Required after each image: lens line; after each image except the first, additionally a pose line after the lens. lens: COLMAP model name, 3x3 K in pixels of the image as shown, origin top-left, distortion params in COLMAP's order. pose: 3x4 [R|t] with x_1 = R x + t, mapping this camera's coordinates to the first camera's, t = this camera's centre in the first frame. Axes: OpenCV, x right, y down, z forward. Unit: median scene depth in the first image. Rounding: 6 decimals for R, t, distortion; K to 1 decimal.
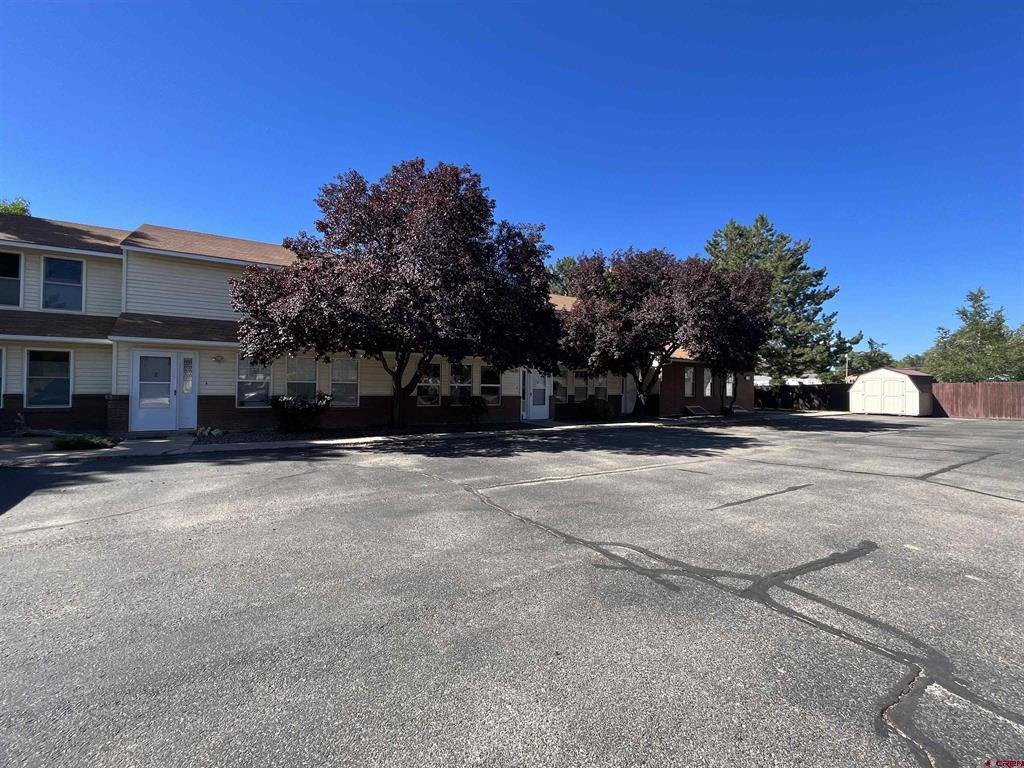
lens RADIAL K [[445.8, 0, 512.3], [0, 445.8, 387.3], [0, 0, 1]] dist [0.000552, 0.000004]
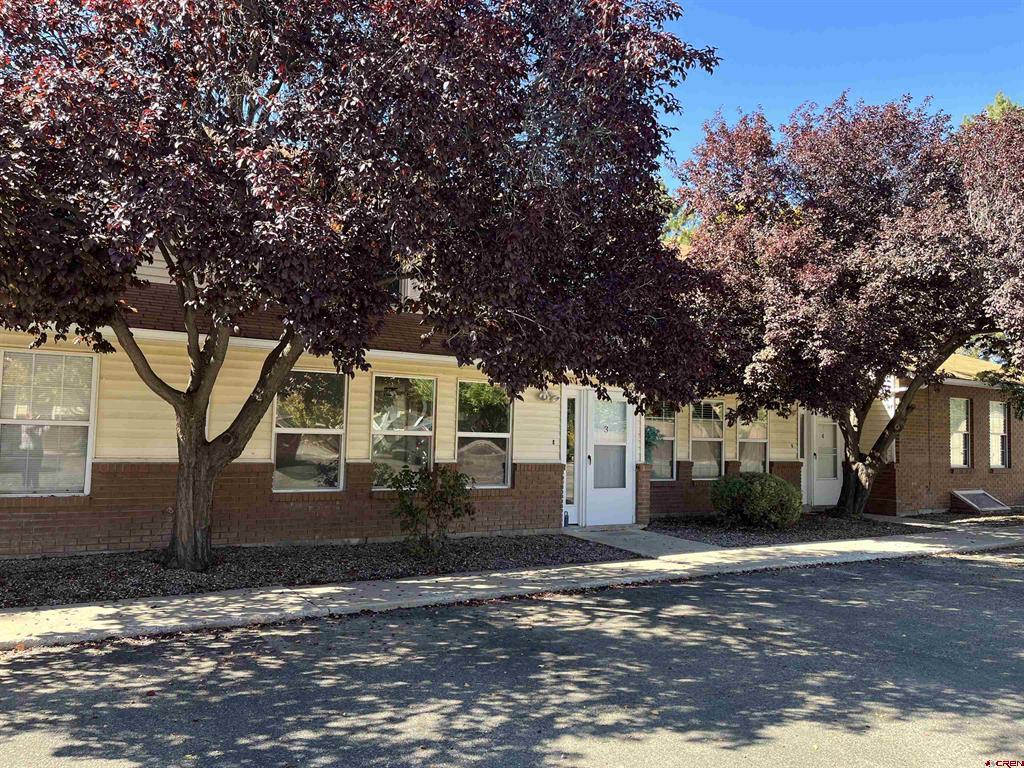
lens RADIAL K [[776.0, 0, 513.0], [0, 776.0, 388.2], [0, 0, 1]] dist [0.006508, -0.008632]
pose [[0.999505, 0.011833, -0.029159, -0.005870], [-0.013570, 0.998099, -0.060112, -0.005094], [0.028393, 0.060478, 0.997766, 0.333929]]
